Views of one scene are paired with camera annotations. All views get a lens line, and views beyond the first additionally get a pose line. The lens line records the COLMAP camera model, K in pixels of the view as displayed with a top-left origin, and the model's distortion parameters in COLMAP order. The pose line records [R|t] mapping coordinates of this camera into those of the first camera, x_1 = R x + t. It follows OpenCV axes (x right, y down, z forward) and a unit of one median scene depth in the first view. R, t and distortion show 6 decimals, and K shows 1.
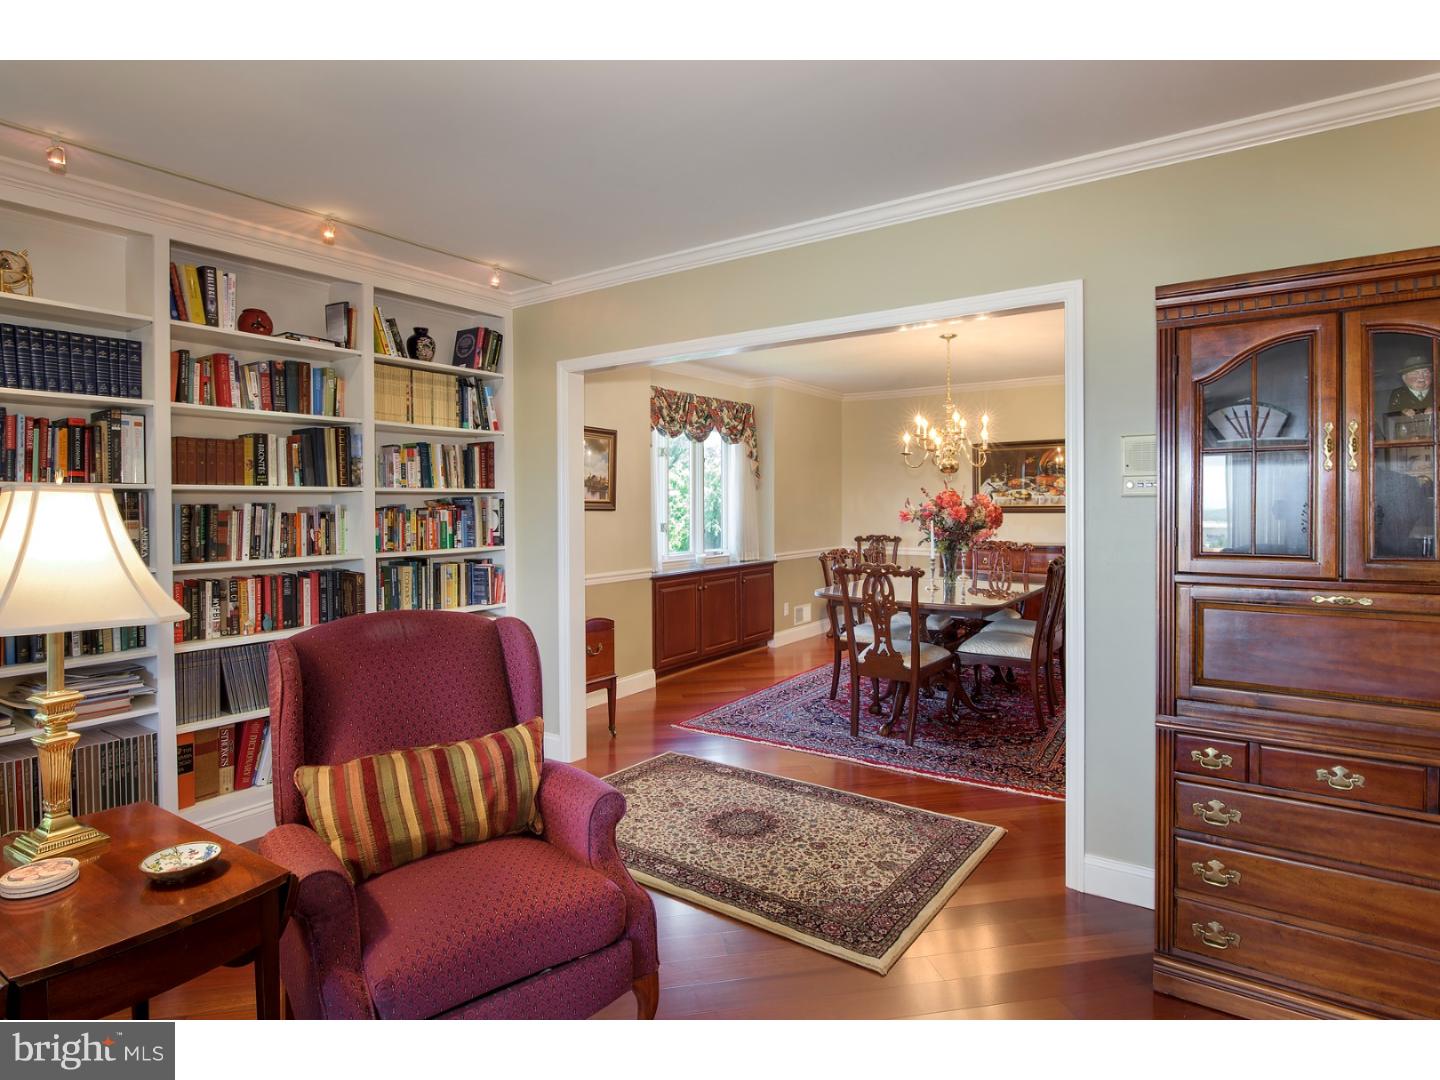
lens RADIAL K [[781.2, 0, 720.2], [0, 781.2, 499.7], [0, 0, 1]] dist [-0.004554, -0.000940]
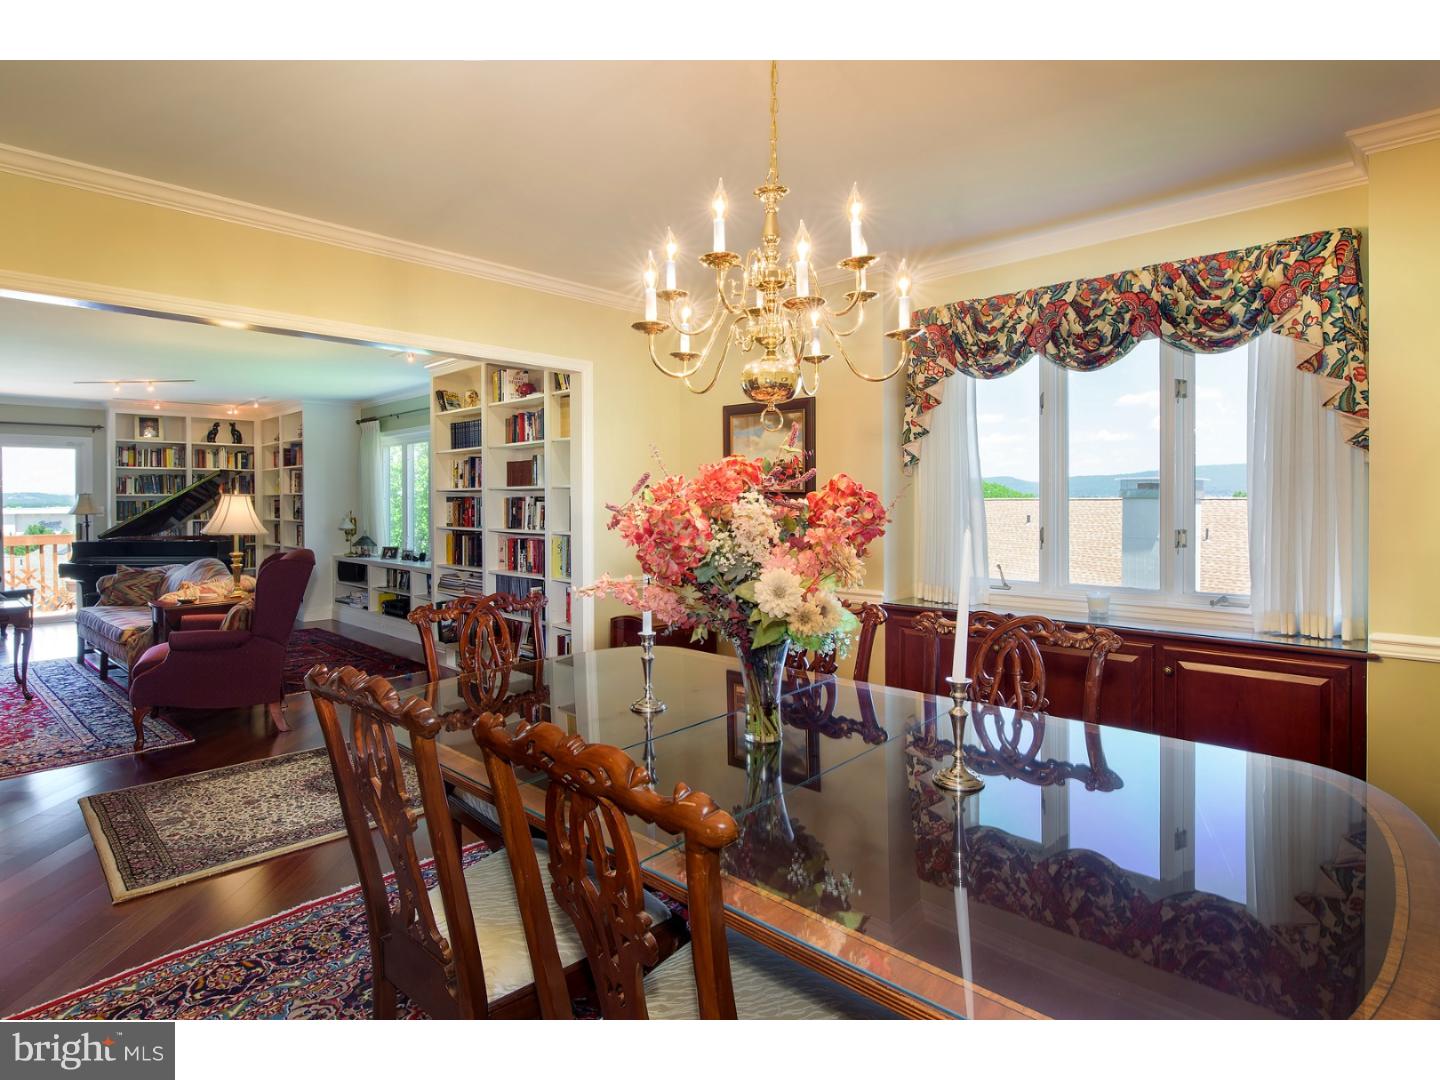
lens RADIAL K [[781.2, 0, 720.2], [0, 781.2, 499.7], [0, 0, 1]] dist [-0.004554, -0.000940]
pose [[-0.174943, 0.008236, -0.984544, 1.076605], [0.011751, 0.999911, 0.006277, 0.007230], [0.984508, -0.010471, -0.175025, 1.808140]]
